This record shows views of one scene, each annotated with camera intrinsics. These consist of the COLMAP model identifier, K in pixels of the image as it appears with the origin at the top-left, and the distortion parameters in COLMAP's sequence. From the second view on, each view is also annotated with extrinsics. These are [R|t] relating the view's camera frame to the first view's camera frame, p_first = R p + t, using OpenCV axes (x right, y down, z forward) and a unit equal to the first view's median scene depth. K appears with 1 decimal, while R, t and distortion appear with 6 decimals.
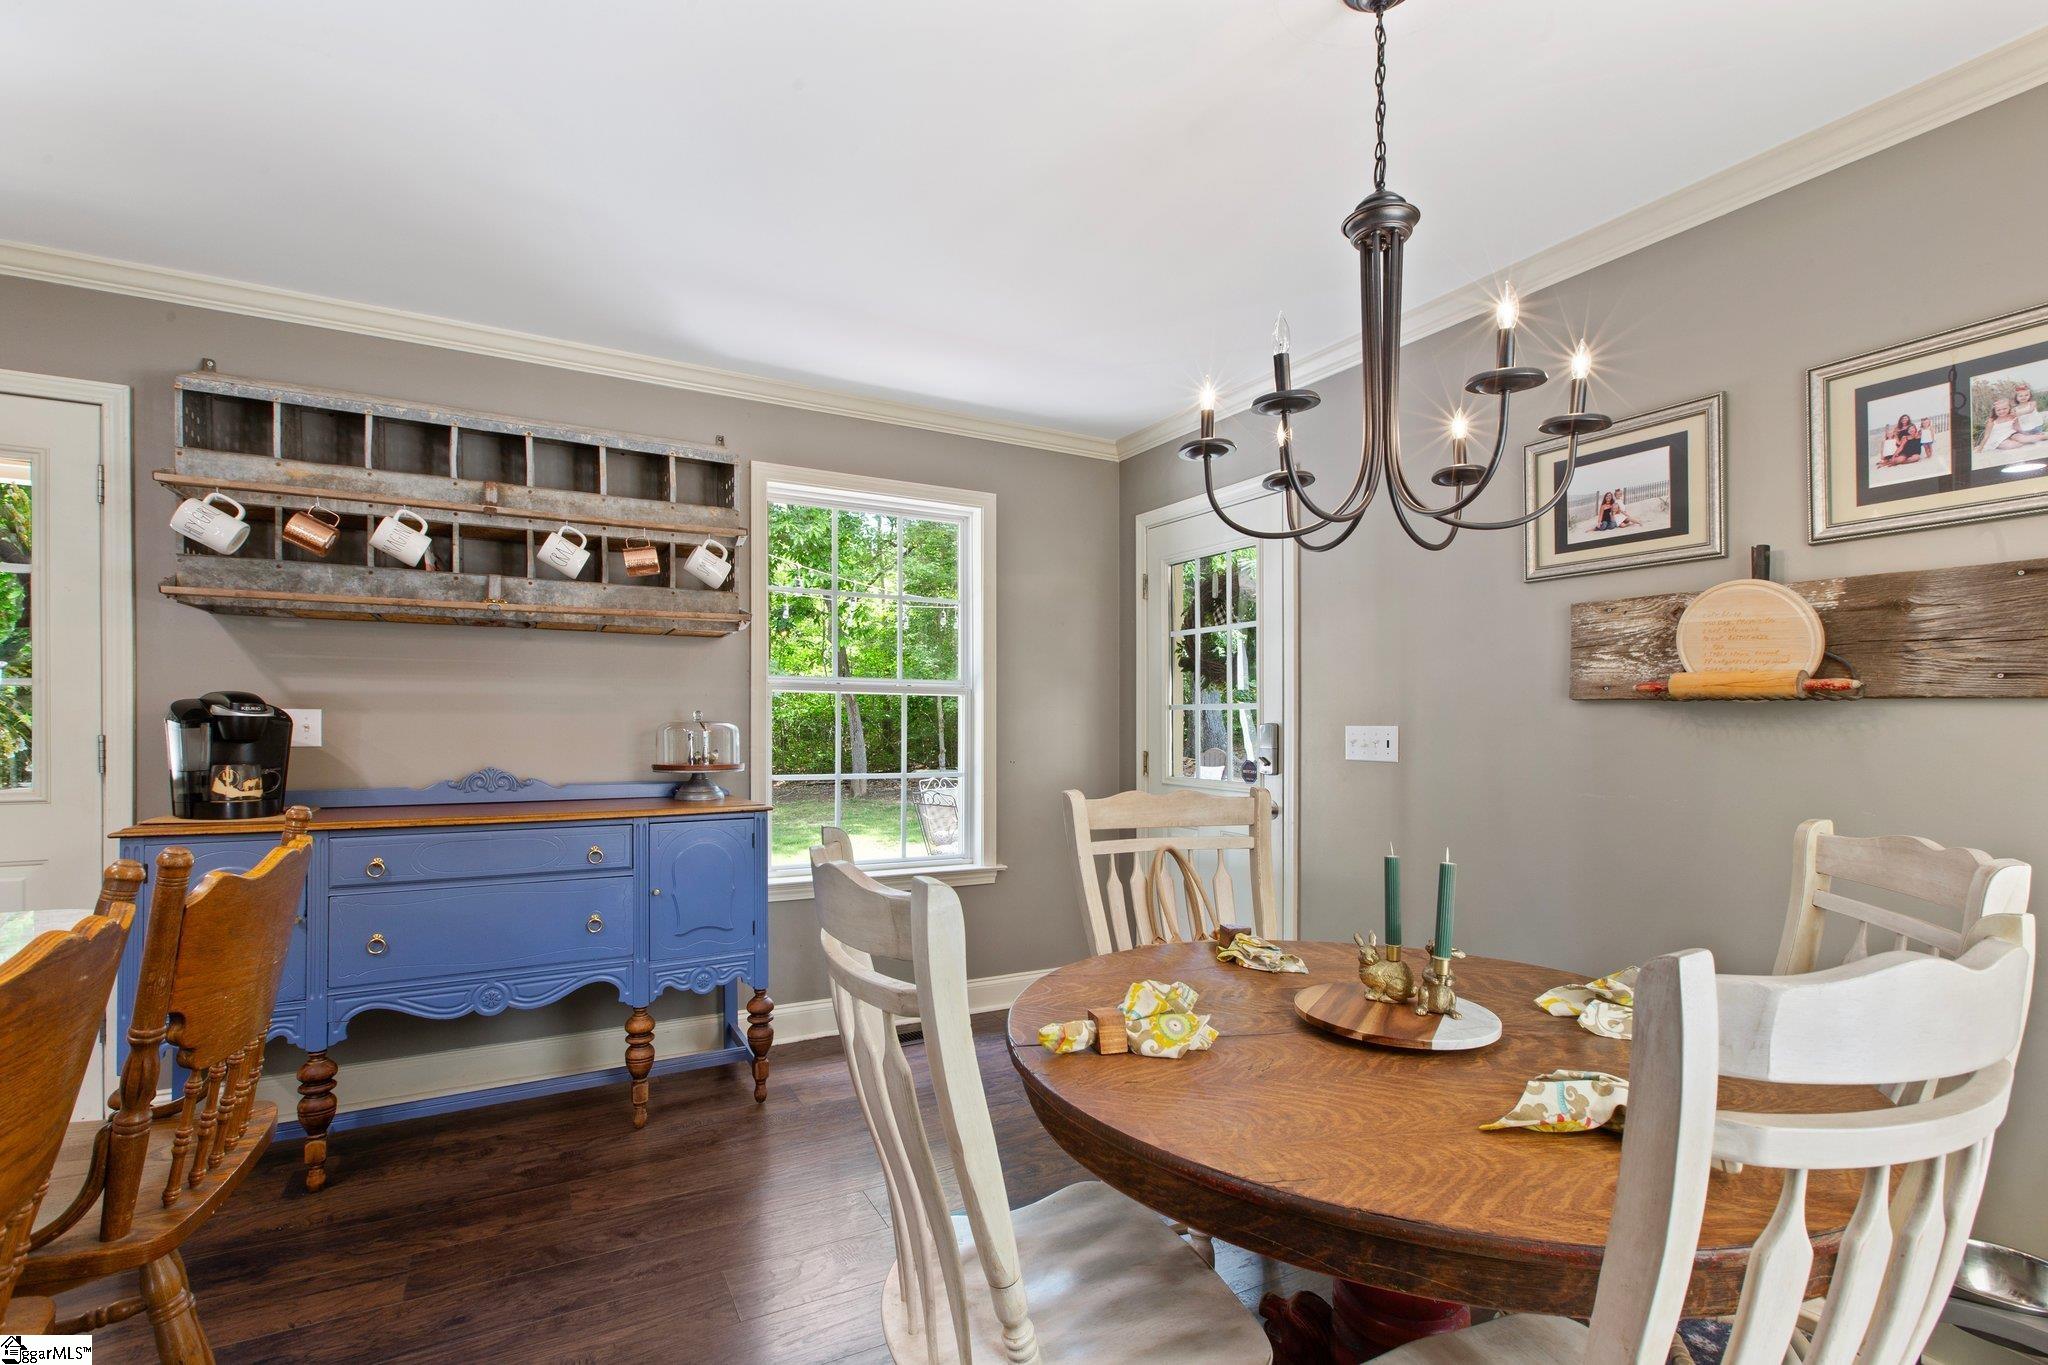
lens RADIAL K [[937.9, 0, 1025.9], [0, 937.9, 715.3], [0, 0, 1]] dist [0.001589, 0.000015]
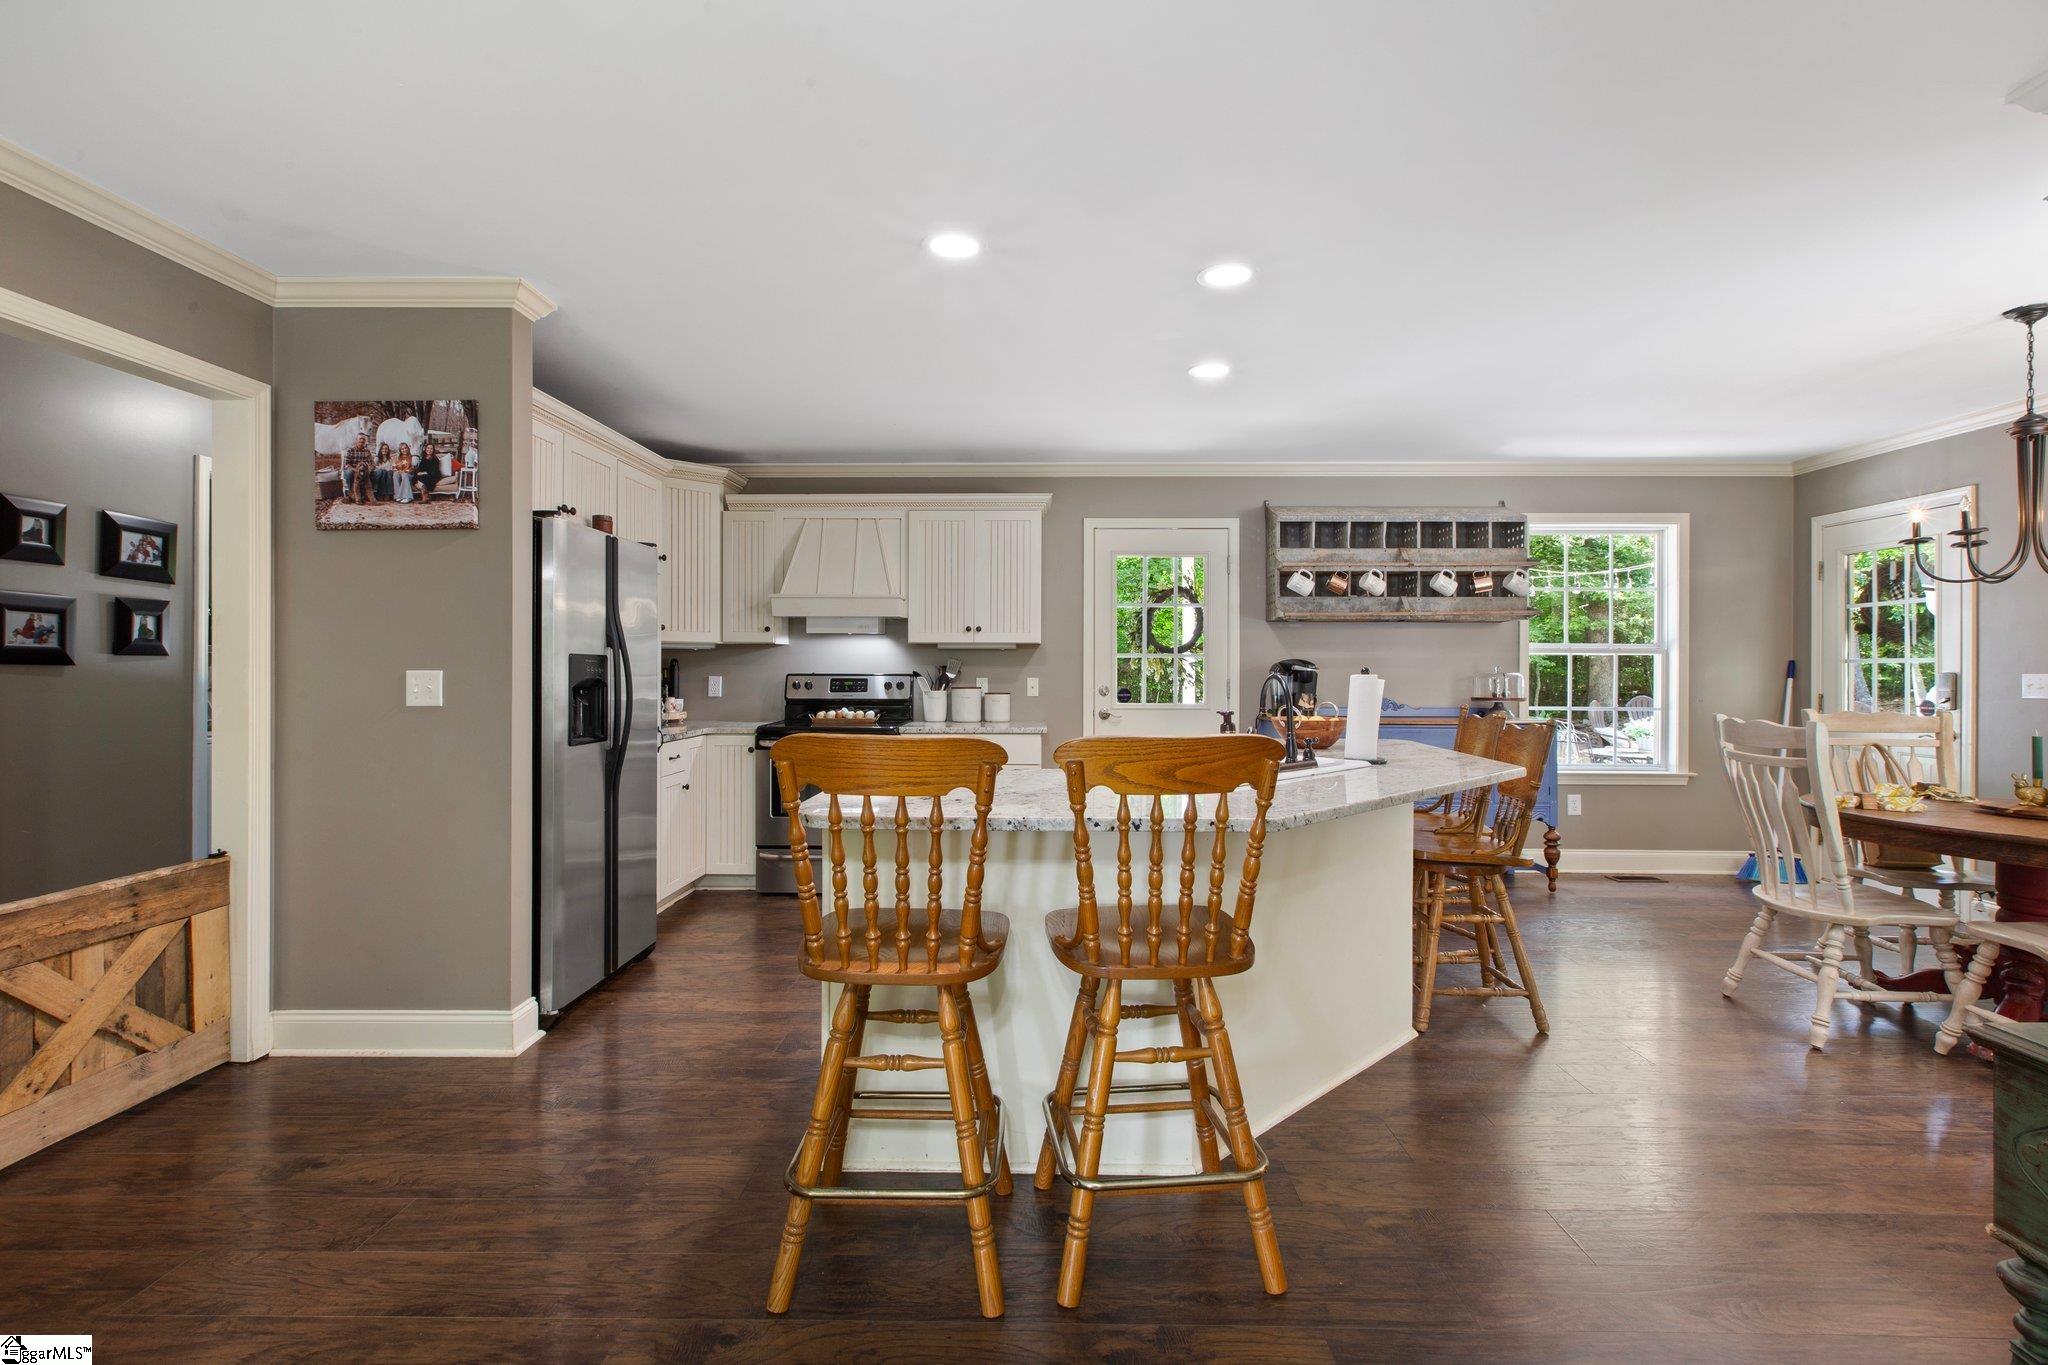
lens RADIAL K [[927.1, 0, 1033.0], [0, 927.1, 669.5], [0, 0, 1]] dist [-0.000712, -0.000452]
pose [[0.870641, -0.005038, -0.491894, -0.317087], [0.005012, 0.999987, -0.001370, -0.000707], [0.491894, -0.001272, 0.870654, -1.106036]]
